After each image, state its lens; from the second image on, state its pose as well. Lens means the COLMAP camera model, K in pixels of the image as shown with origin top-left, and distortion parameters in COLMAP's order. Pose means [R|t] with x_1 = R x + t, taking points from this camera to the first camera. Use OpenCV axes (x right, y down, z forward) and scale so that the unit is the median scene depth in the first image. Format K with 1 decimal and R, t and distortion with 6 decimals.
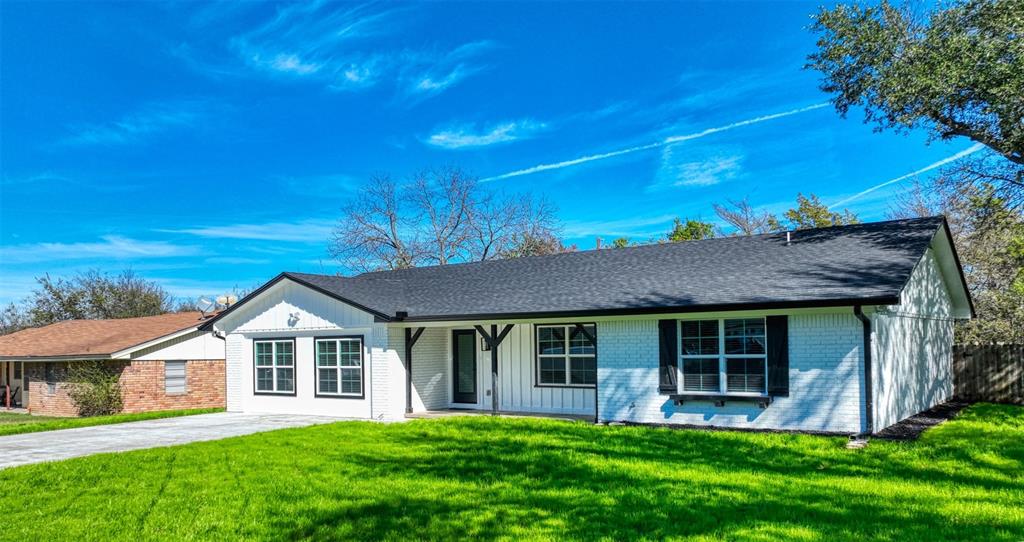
lens RADIAL K [[782.6, 0, 513.3], [0, 782.6, 329.6], [0, 0, 1]] dist [0.007033, 0.001075]
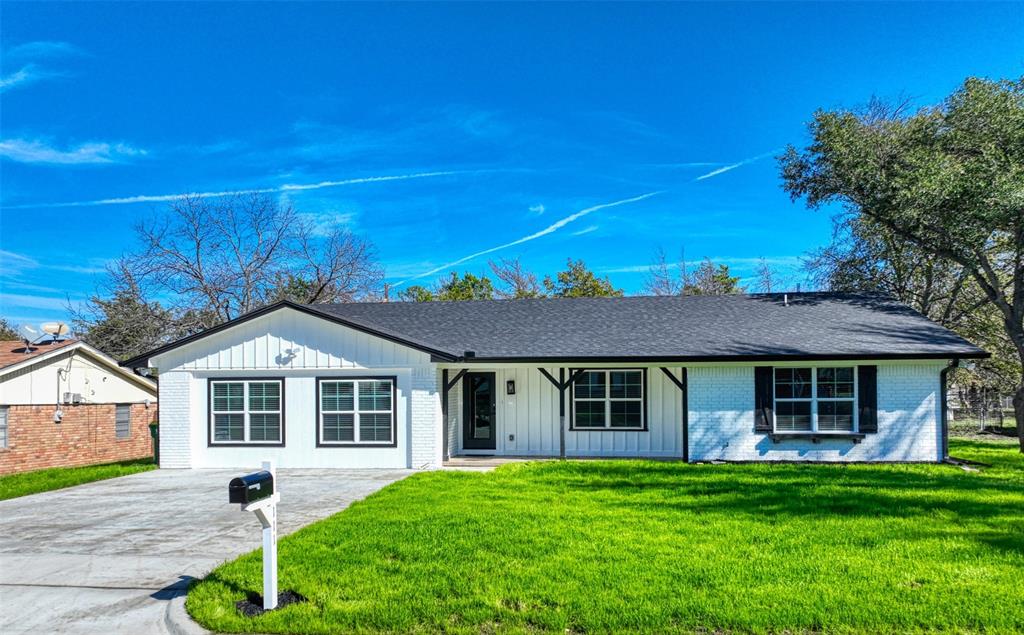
lens RADIAL K [[766.6, 0, 517.2], [0, 766.6, 390.7], [0, 0, 1]] dist [0.009007, 0.008309]
pose [[0.880846, 0.009808, 0.473301, -0.531385], [-0.016999, 0.999796, 0.010918, 0.013104], [-0.473097, -0.017663, 0.880833, 0.176445]]
